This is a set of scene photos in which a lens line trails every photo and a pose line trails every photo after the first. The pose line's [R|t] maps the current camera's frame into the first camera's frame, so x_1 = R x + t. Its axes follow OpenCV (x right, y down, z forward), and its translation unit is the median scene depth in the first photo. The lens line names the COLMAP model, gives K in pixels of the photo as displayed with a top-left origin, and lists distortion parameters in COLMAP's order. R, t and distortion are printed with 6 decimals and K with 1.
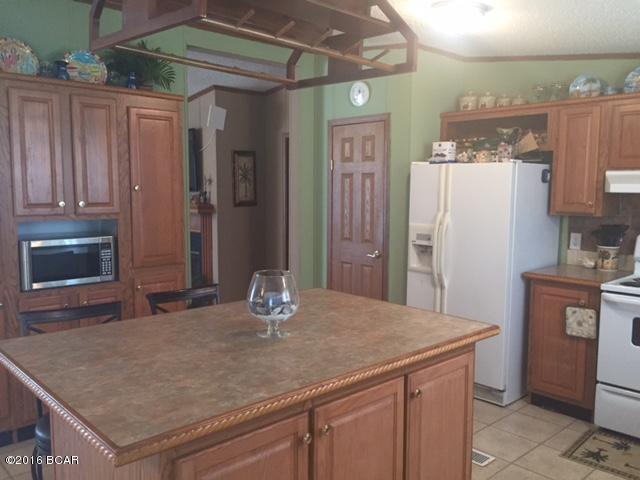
lens RADIAL K [[553.9, 0, 320.0], [0, 553.9, 240.0], [0, 0, 1]] dist [0.036508, -0.021057]
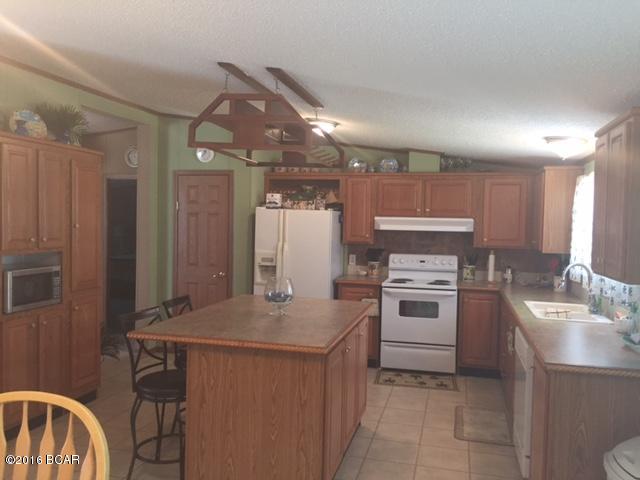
lens RADIAL K [[553.9, 0, 320.0], [0, 553.9, 240.0], [0, 0, 1]] dist [0.036508, -0.021057]
pose [[0.837996, -0.010492, 0.545575, -0.502027], [0.039522, 0.998356, -0.041506, 0.008535], [-0.544243, 0.056344, 0.837033, -0.283856]]
